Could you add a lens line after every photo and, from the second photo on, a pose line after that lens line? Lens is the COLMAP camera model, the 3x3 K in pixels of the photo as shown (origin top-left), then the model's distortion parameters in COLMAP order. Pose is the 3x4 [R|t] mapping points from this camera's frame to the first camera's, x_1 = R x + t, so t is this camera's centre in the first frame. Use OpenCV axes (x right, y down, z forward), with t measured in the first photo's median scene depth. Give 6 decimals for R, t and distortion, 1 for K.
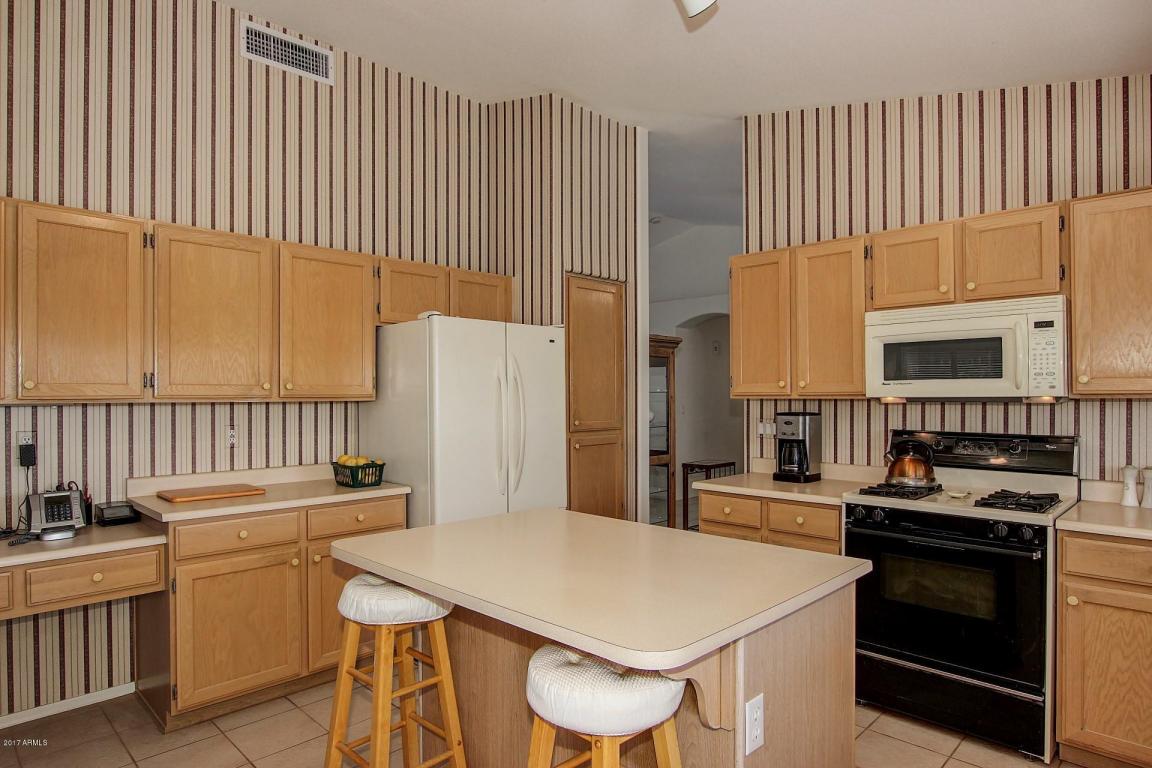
lens RADIAL K [[664.4, 0, 581.0], [0, 664.4, 395.1], [0, 0, 1]] dist [-0.013694, -0.001023]
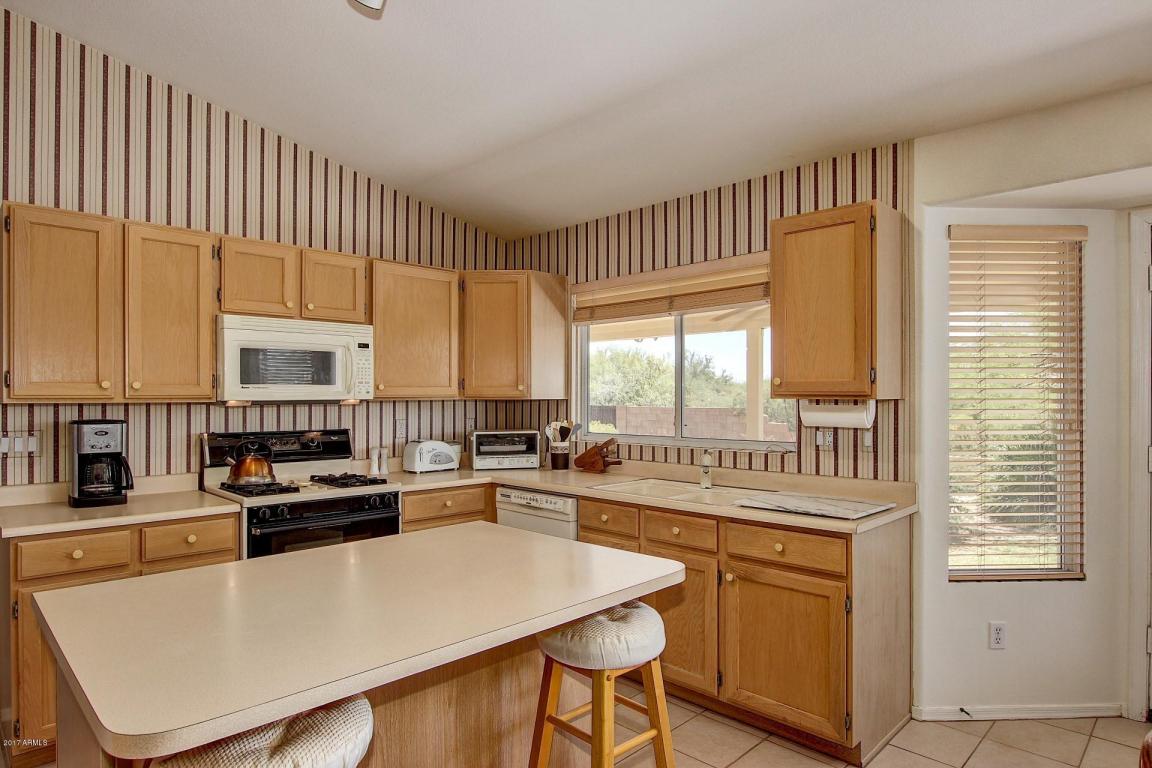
lens RADIAL K [[664.4, 0, 581.0], [0, 664.4, 395.1], [0, 0, 1]] dist [-0.013694, -0.001023]
pose [[0.001146, 0.010329, 0.999946, -0.566225], [0.005244, 0.999933, -0.010335, 0.008488], [-0.999986, 0.005256, 0.001092, 0.487386]]
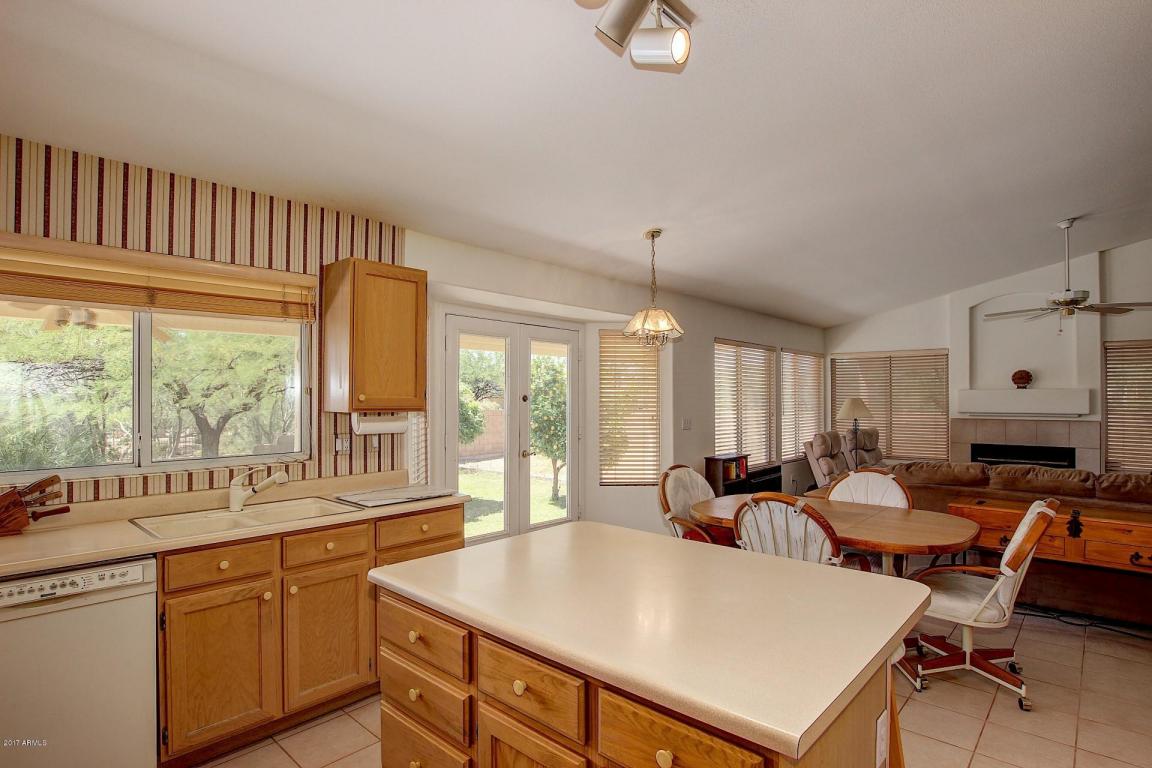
lens RADIAL K [[589.7, 0, 576.1], [0, 589.7, 393.5], [0, 0, 1]] dist [-0.020779, -0.000098]
pose [[-0.999033, 0.006008, -0.043551, 0.076336], [0.006222, 0.999969, -0.004784, -0.020149], [0.043521, -0.005051, -0.999040, 1.220546]]
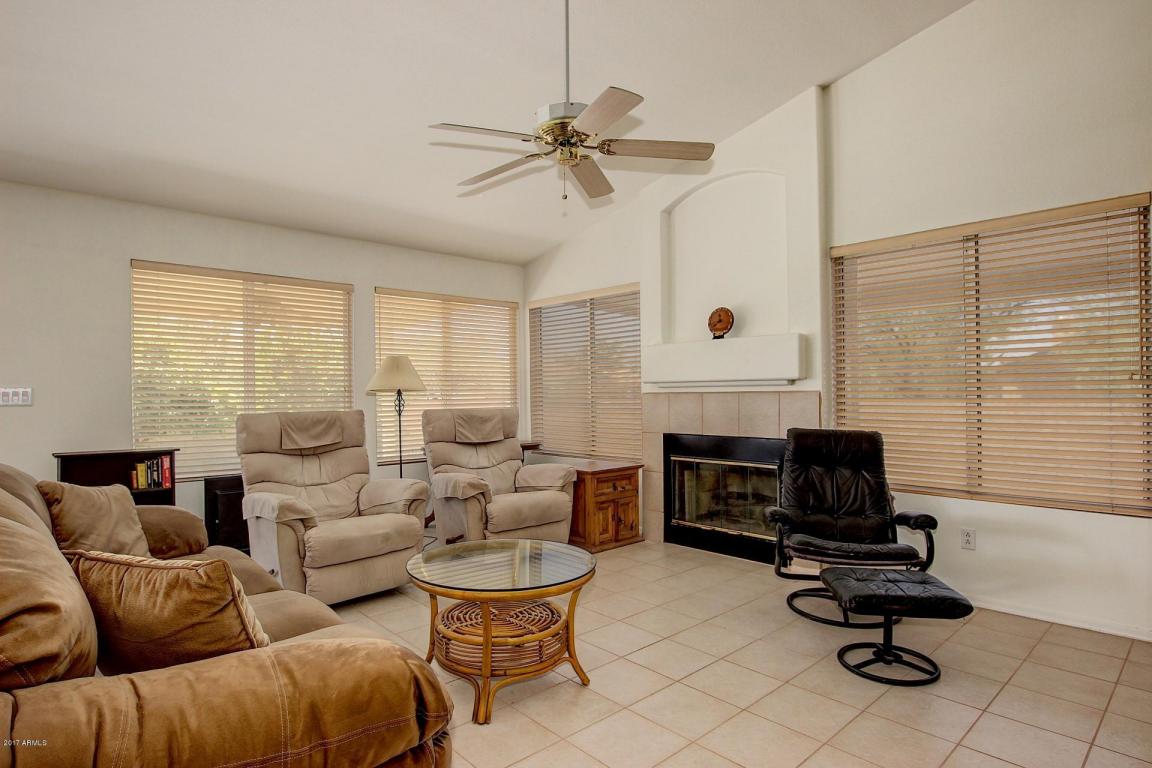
lens RADIAL K [[617.6, 0, 575.7], [0, 617.6, 393.4], [0, 0, 1]] dist [-0.019870, 0.001844]
pose [[-0.998419, 0.015699, 0.053979, -1.566376], [0.015705, 0.999877, -0.000306, 0.084635], [-0.053977, 0.000542, -0.998542, 0.426079]]
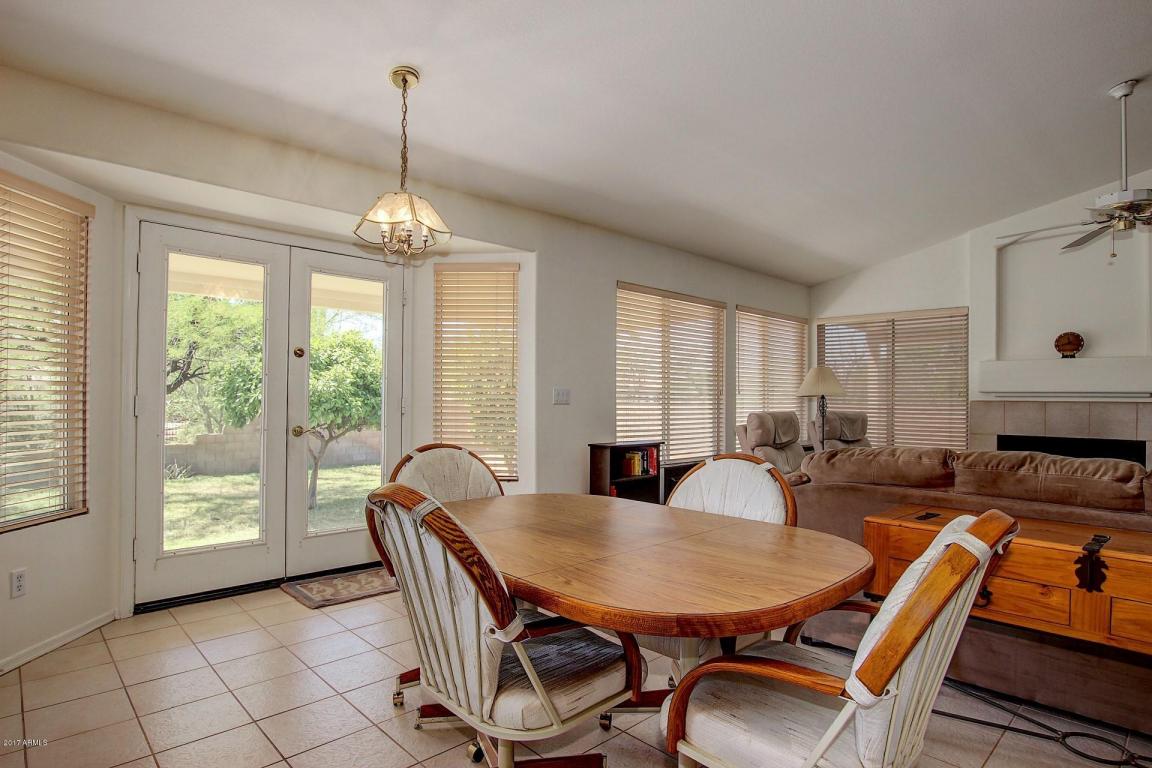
lens RADIAL K [[617.6, 0, 575.7], [0, 617.6, 393.4], [0, 0, 1]] dist [-0.019870, 0.001844]
pose [[-0.999678, -0.002189, 0.025285, -0.447841], [-0.002258, 0.999994, -0.002681, 0.070407], [-0.025279, -0.002738, -0.999677, 0.744108]]
